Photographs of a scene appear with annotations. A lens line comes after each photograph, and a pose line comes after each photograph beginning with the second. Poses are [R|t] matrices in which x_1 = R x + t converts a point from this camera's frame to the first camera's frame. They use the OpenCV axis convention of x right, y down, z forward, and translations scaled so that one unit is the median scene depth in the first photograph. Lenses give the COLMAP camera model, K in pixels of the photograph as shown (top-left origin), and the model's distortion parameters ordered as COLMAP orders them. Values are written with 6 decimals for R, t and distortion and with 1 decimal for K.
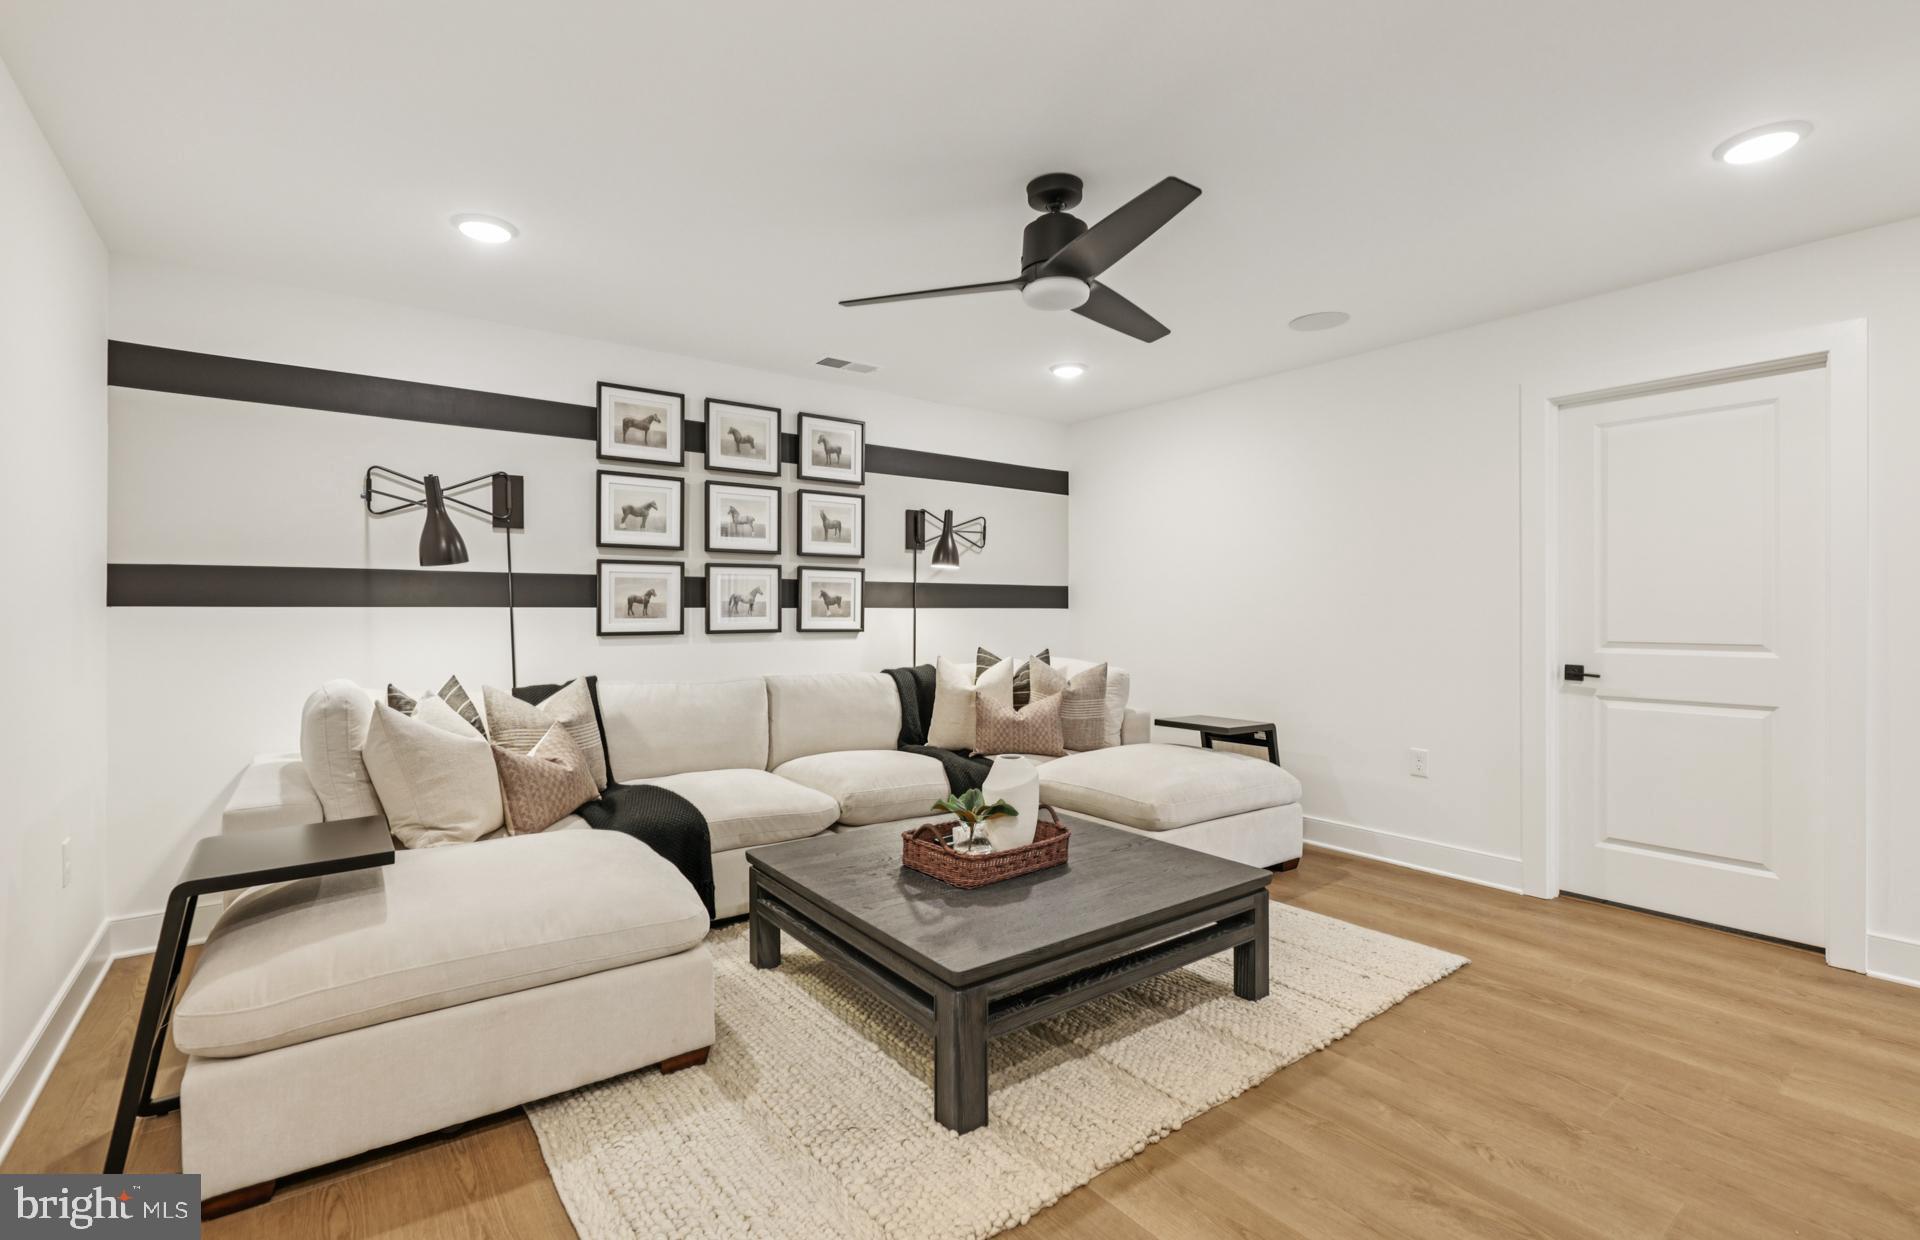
lens RADIAL K [[861.1, 0, 959.1], [0, 861.1, 617.2], [0, 0, 1]] dist [0.001124, 0.000092]
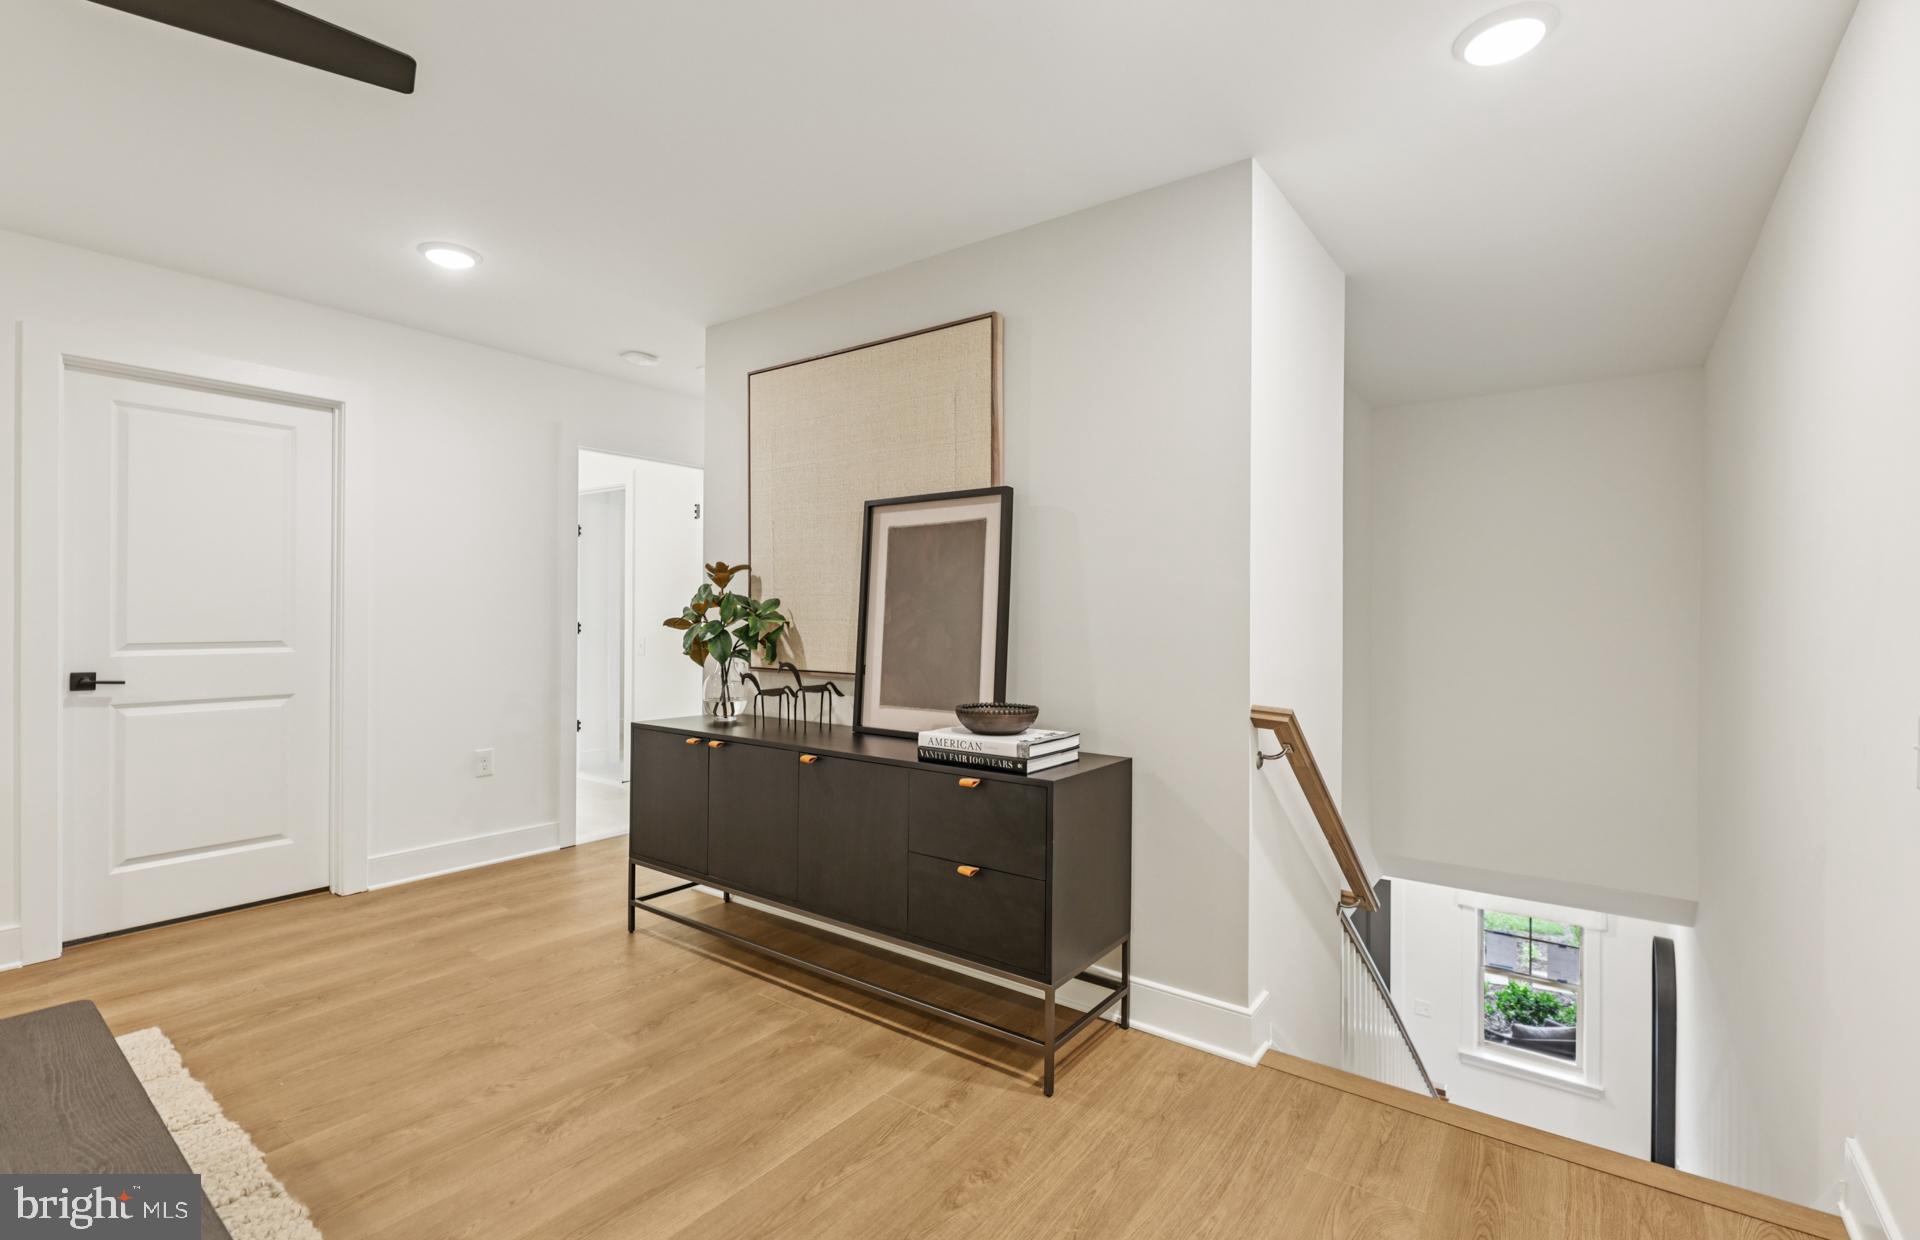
lens RADIAL K [[861.1, 0, 959.0], [0, 861.1, 616.3], [0, 0, 1]] dist [0.001124, 0.000092]
pose [[-0.276793, -0.003549, 0.960923, -0.432190], [0.000590, 0.999992, 0.003863, -0.003911], [-0.960929, 0.001637, -0.276789, 0.489911]]
